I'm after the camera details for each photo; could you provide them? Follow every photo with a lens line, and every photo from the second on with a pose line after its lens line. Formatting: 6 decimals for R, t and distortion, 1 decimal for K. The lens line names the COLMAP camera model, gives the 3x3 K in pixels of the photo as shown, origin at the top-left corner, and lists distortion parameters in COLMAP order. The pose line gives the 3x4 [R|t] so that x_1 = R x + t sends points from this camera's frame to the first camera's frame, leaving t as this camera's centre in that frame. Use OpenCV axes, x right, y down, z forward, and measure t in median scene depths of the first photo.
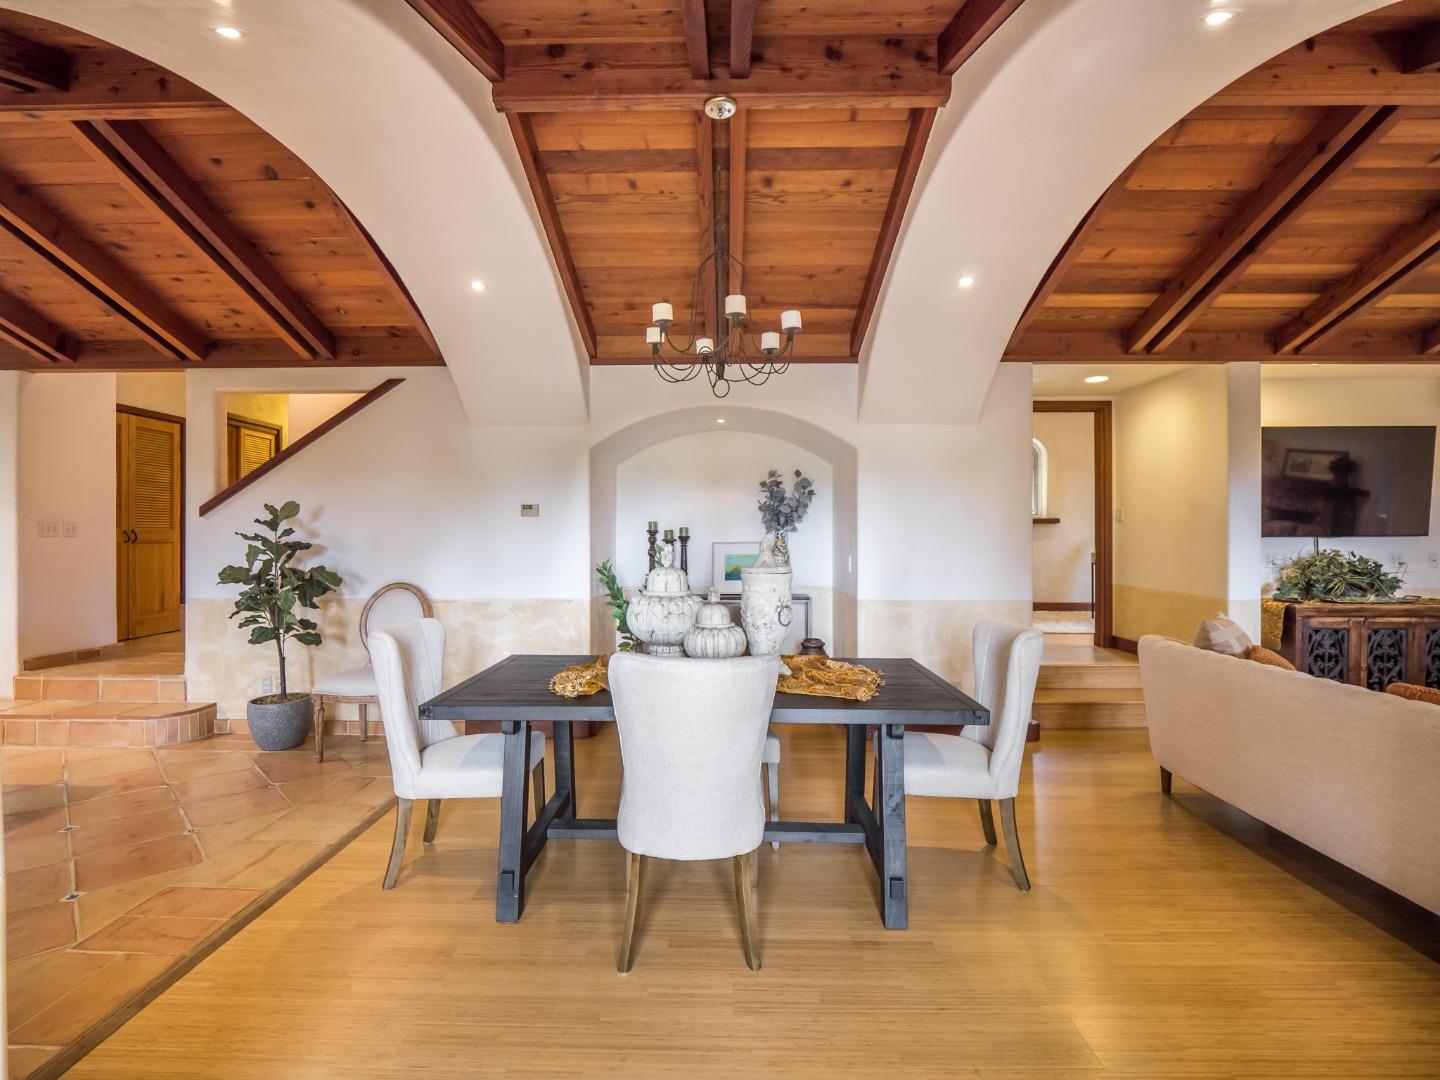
lens RADIAL K [[710.3, 0, 716.9], [0, 710.3, 538.6], [0, 0, 1]] dist [-0.012387, -0.002296]
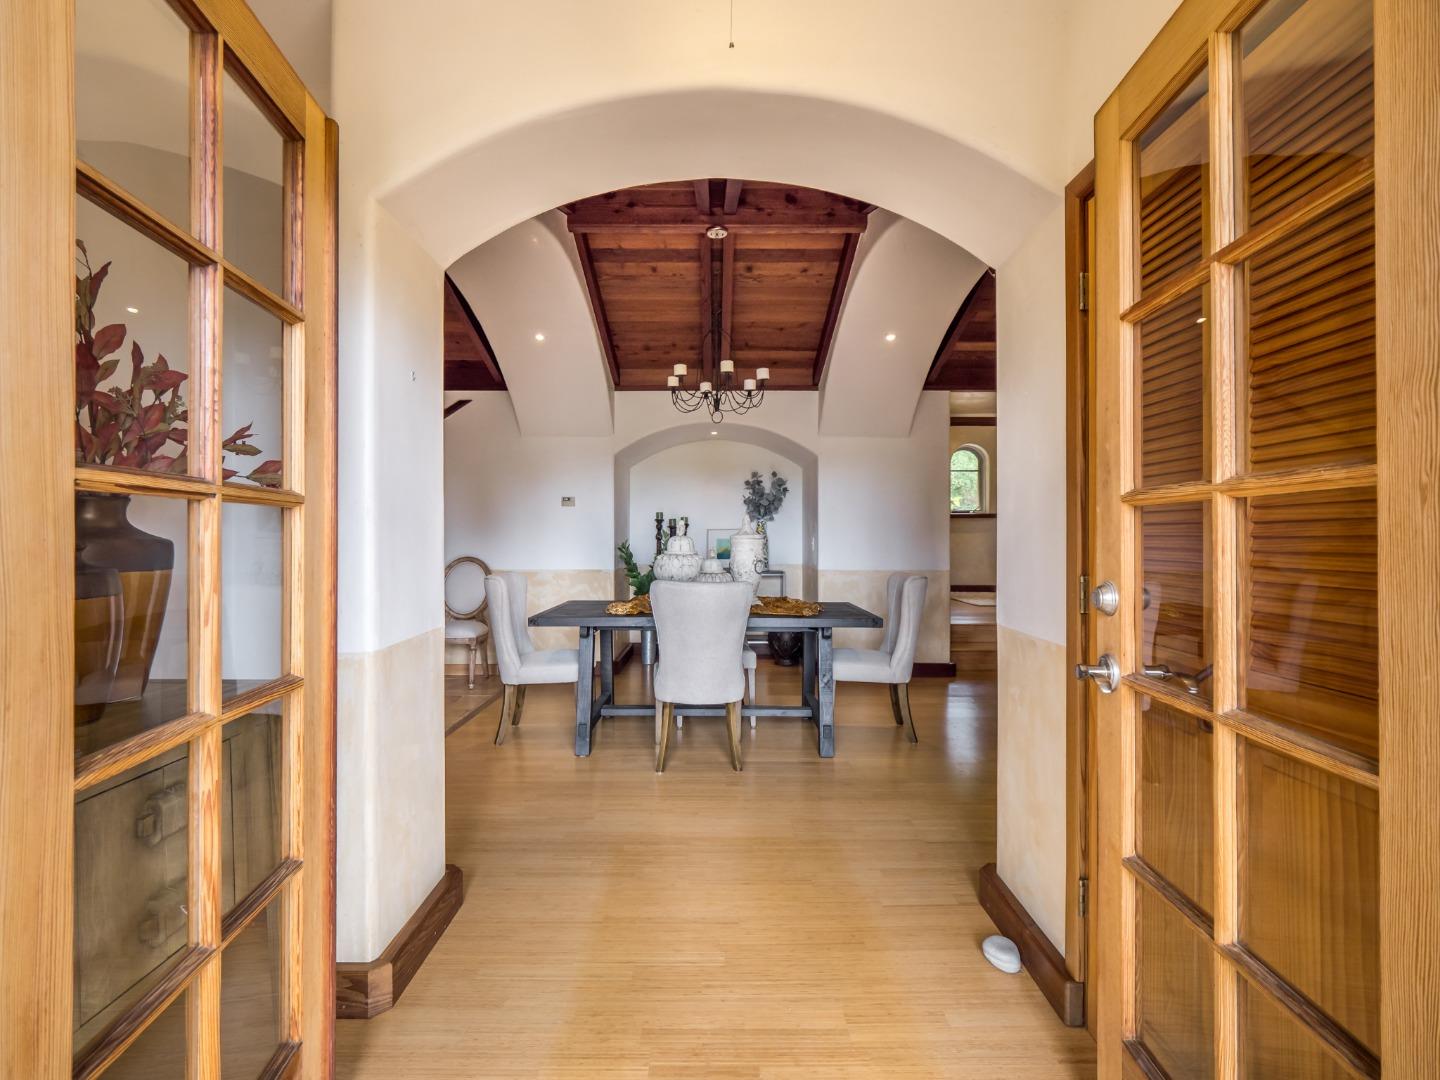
lens RADIAL K [[710.3, 0, 721.0], [0, 710.3, 537.6], [0, 0, 1]] dist [-0.012387, -0.002296]
pose [[0.999739, 0.001370, 0.022788, -0.016585], [-0.001240, 0.999983, -0.005706, 0.045159], [-0.022796, 0.005676, 0.999724, -0.422074]]
